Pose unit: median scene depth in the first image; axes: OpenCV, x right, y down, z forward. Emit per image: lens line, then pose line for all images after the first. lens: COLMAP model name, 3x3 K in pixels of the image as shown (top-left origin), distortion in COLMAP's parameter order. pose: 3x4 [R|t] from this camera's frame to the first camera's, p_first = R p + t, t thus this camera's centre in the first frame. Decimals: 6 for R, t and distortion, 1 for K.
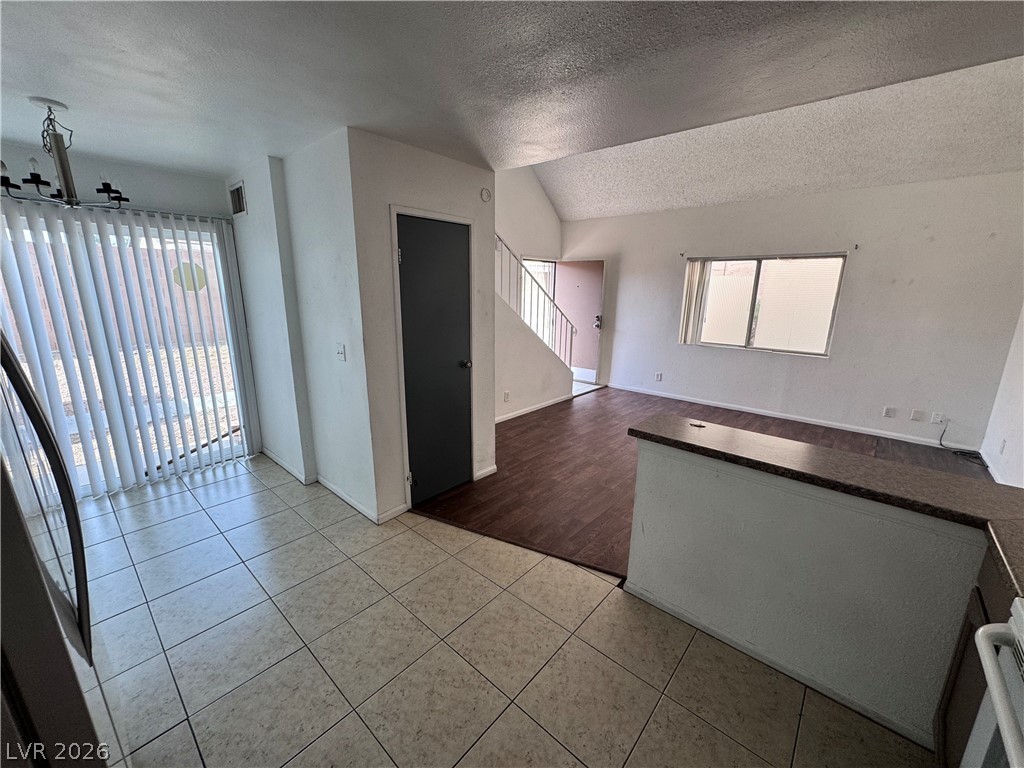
lens RADIAL K [[408.1, 0, 509.5], [0, 408.1, 382.6], [0, 0, 1]] dist [-0.004726, 0.000049]
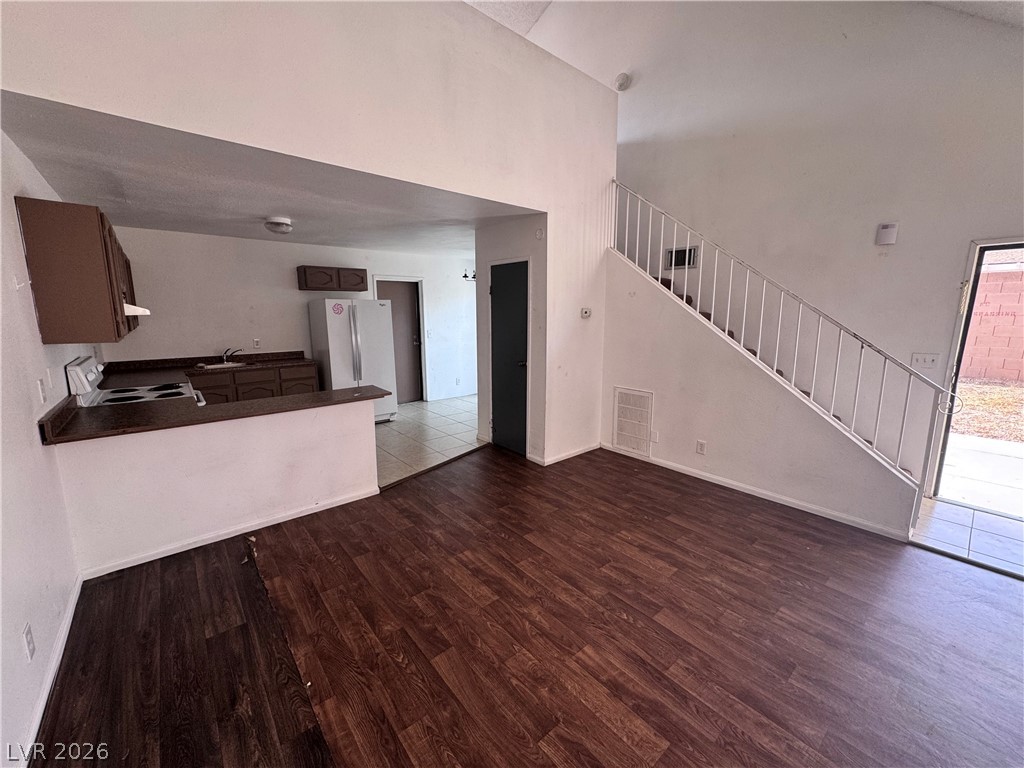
lens RADIAL K [[406.4, 0, 513.6], [0, 406.4, 381.8], [0, 0, 1]] dist [0.000097, -0.000019]
pose [[-0.125228, 0.160396, -0.979077, 0.925721], [-0.230267, 0.955199, 0.185936, -0.175116], [0.965036, 0.248734, -0.082684, 0.837932]]
